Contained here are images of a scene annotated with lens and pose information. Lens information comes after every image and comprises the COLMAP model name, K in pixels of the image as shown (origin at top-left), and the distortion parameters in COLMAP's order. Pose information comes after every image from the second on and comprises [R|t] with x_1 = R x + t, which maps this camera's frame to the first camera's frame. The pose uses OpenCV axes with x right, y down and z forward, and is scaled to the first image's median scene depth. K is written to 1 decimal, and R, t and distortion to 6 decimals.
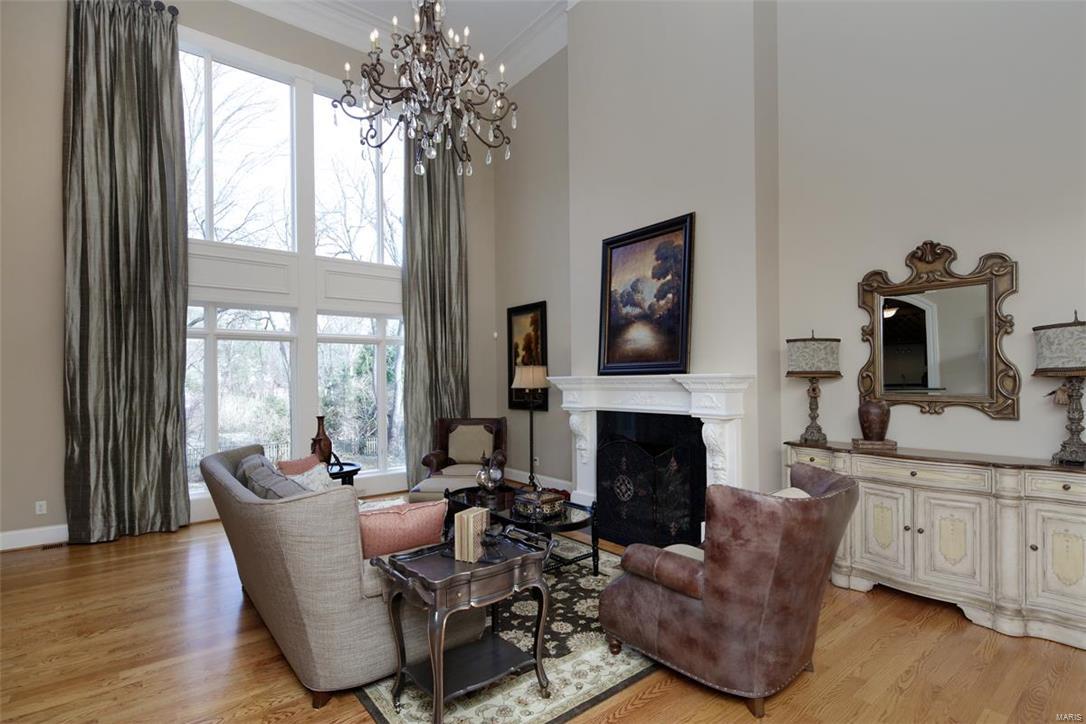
lens RADIAL K [[530.9, 0, 547.6], [0, 530.9, 379.6], [0, 0, 1]] dist [-0.004484, -0.001659]
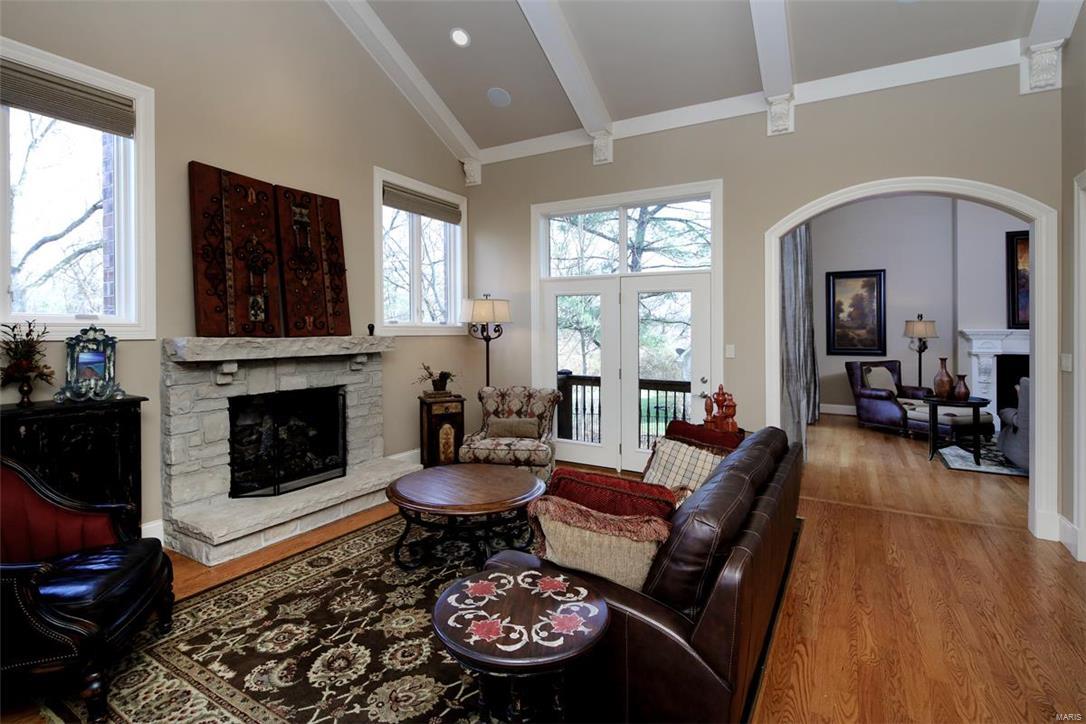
lens RADIAL K [[530.9, 0, 516.9], [0, 530.9, 322.2], [0, 0, 1]] dist [-0.004484, -0.001659]
pose [[0.945957, 0.019899, 0.323682, -1.689302], [-0.016203, 0.999769, -0.014112, 0.015273], [-0.323888, 0.008105, 0.946061, 0.108065]]
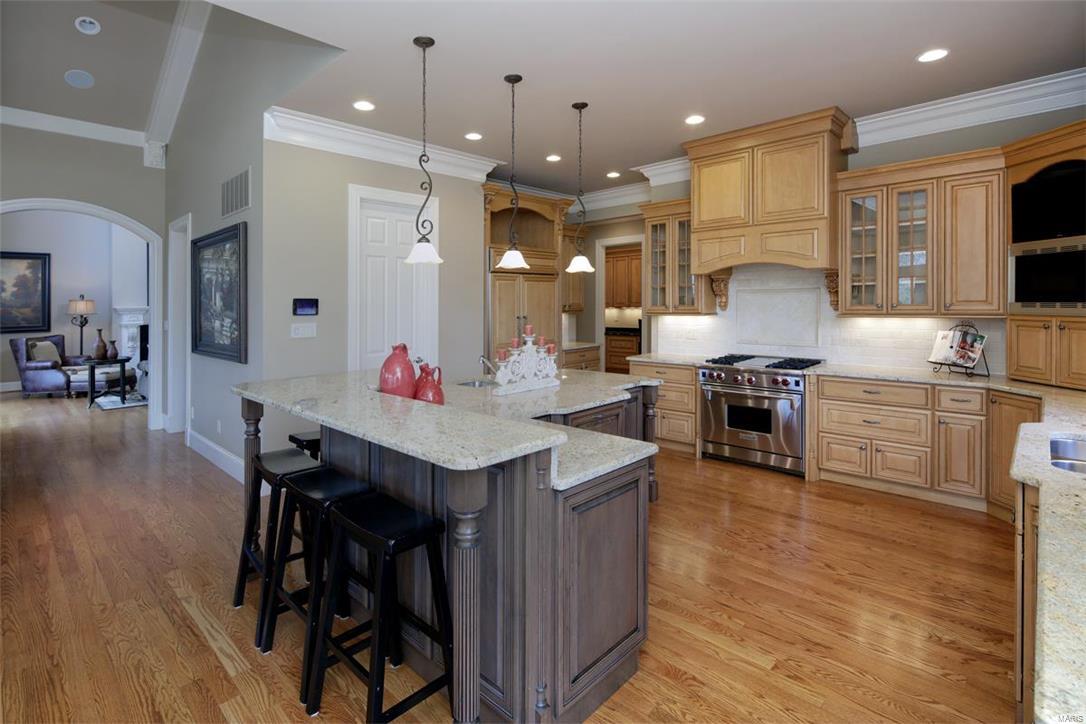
lens RADIAL K [[530.9, 0, 511.7], [0, 530.9, 302.5], [0, 0, 1]] dist [-0.004484, -0.001659]
pose [[-0.091182, 0.020391, 0.995625, -2.054556], [0.004952, 0.999787, -0.020022, 0.022371], [-0.995822, 0.003105, -0.091264, -0.140099]]
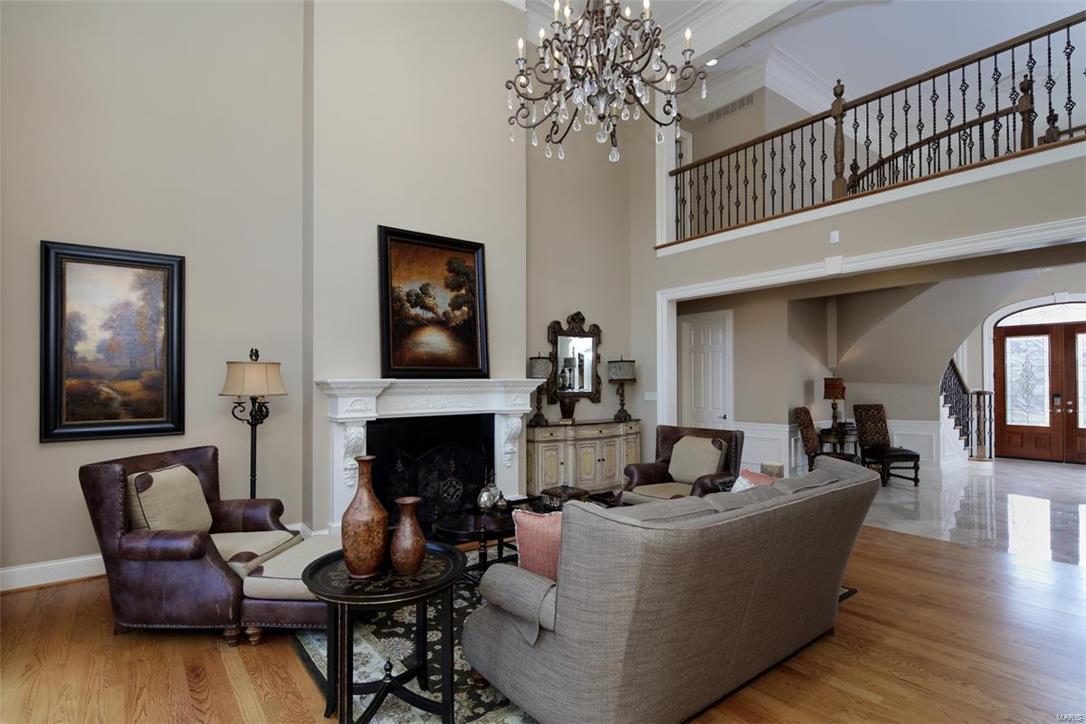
lens RADIAL K [[530.9, 0, 548.9], [0, 530.9, 370.7], [0, 0, 1]] dist [-0.004484, -0.001659]
pose [[0.003030, 0.028583, 0.999587, -0.829870], [-0.000278, 0.999591, -0.028582, 0.004624], [-0.999995, -0.000191, 0.003036, 0.769773]]
